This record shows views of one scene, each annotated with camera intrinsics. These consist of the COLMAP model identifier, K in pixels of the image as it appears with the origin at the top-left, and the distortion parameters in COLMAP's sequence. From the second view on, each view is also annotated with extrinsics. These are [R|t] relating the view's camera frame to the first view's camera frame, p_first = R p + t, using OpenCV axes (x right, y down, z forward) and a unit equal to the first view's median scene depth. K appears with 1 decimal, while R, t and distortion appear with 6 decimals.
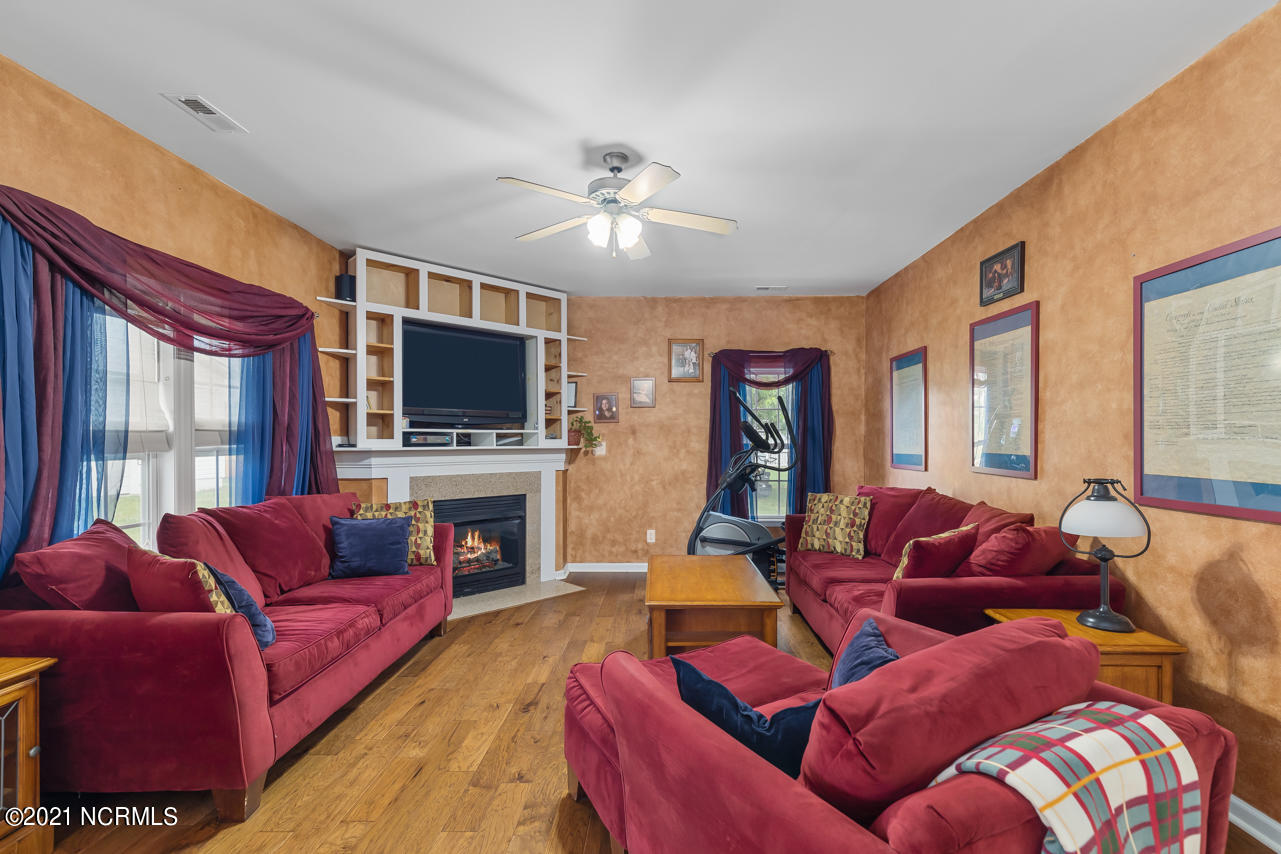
lens RADIAL K [[571.5, 0, 661.9], [0, 571.5, 442.3], [0, 0, 1]] dist [0.010873, -0.003694]
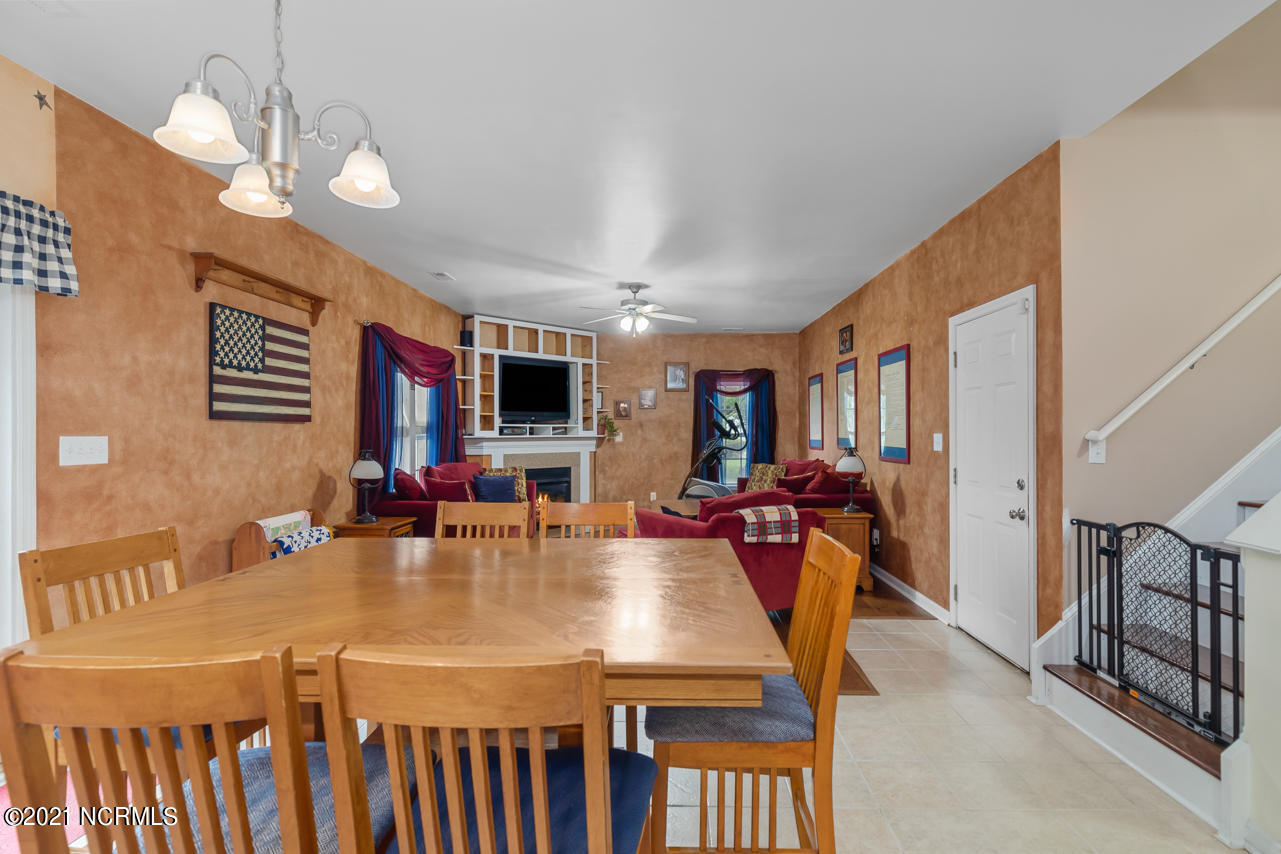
lens RADIAL K [[589.4, 0, 663.1], [0, 589.4, 428.7], [0, 0, 1]] dist [-0.003015, -0.000289]
pose [[0.999995, -0.002397, -0.001809, 0.010812], [0.002380, 0.999949, -0.009786, 0.005432], [0.001832, 0.009781, 0.999950, -0.607889]]
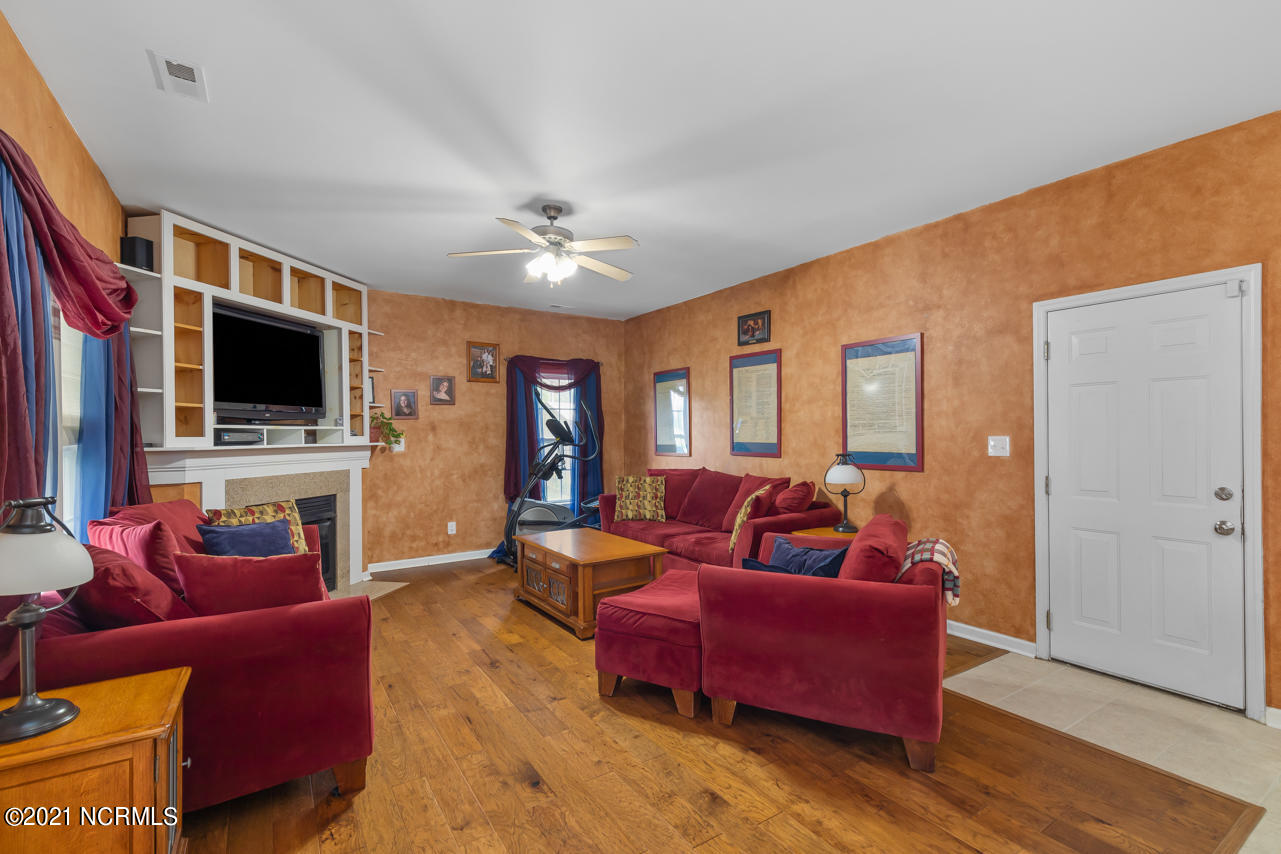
lens RADIAL K [[571.5, 0, 649.6], [0, 571.5, 434.1], [0, 0, 1]] dist [0.010873, -0.003694]
pose [[0.824634, -0.006098, 0.565633, -0.371423], [0.010177, 0.999940, -0.004058, 0.000405], [-0.565575, 0.009103, 0.824647, -0.085570]]
